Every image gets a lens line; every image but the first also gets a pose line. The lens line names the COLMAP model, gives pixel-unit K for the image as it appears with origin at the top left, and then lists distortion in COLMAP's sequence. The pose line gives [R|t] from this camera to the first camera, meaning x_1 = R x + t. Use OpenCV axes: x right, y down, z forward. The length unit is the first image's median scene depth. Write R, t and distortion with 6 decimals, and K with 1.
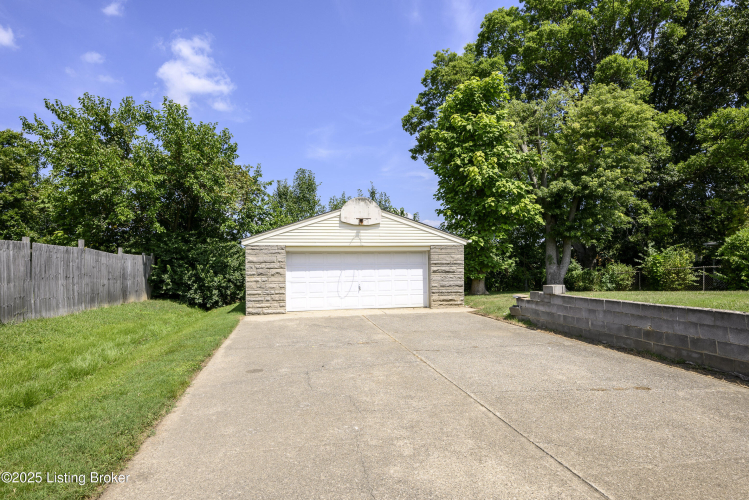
lens RADIAL K [[425.3, 0, 374.0], [0, 425.3, 249.7], [0, 0, 1]] dist [-0.002040, -0.004870]
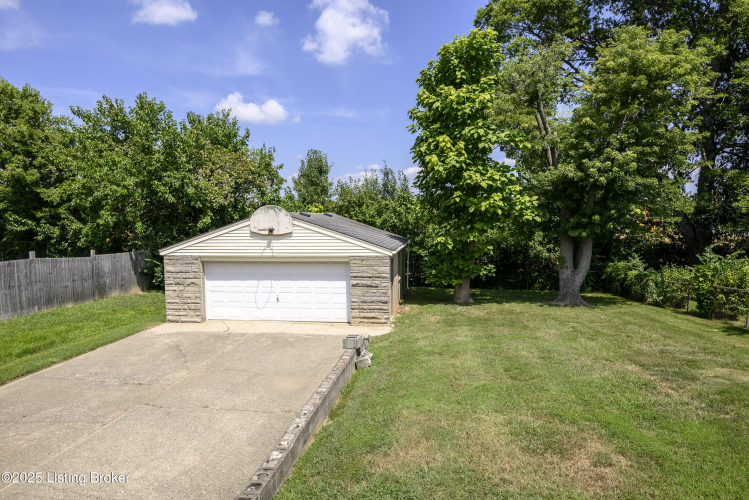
lens RADIAL K [[470.7, 0, 375.5], [0, 470.7, 250.2], [0, 0, 1]] dist [0.001886, -0.001398]
pose [[0.940976, 0.025306, -0.337527, 0.513454], [0.009702, 0.994775, 0.101630, -0.121835], [0.338335, -0.098907, 0.935814, 0.093557]]
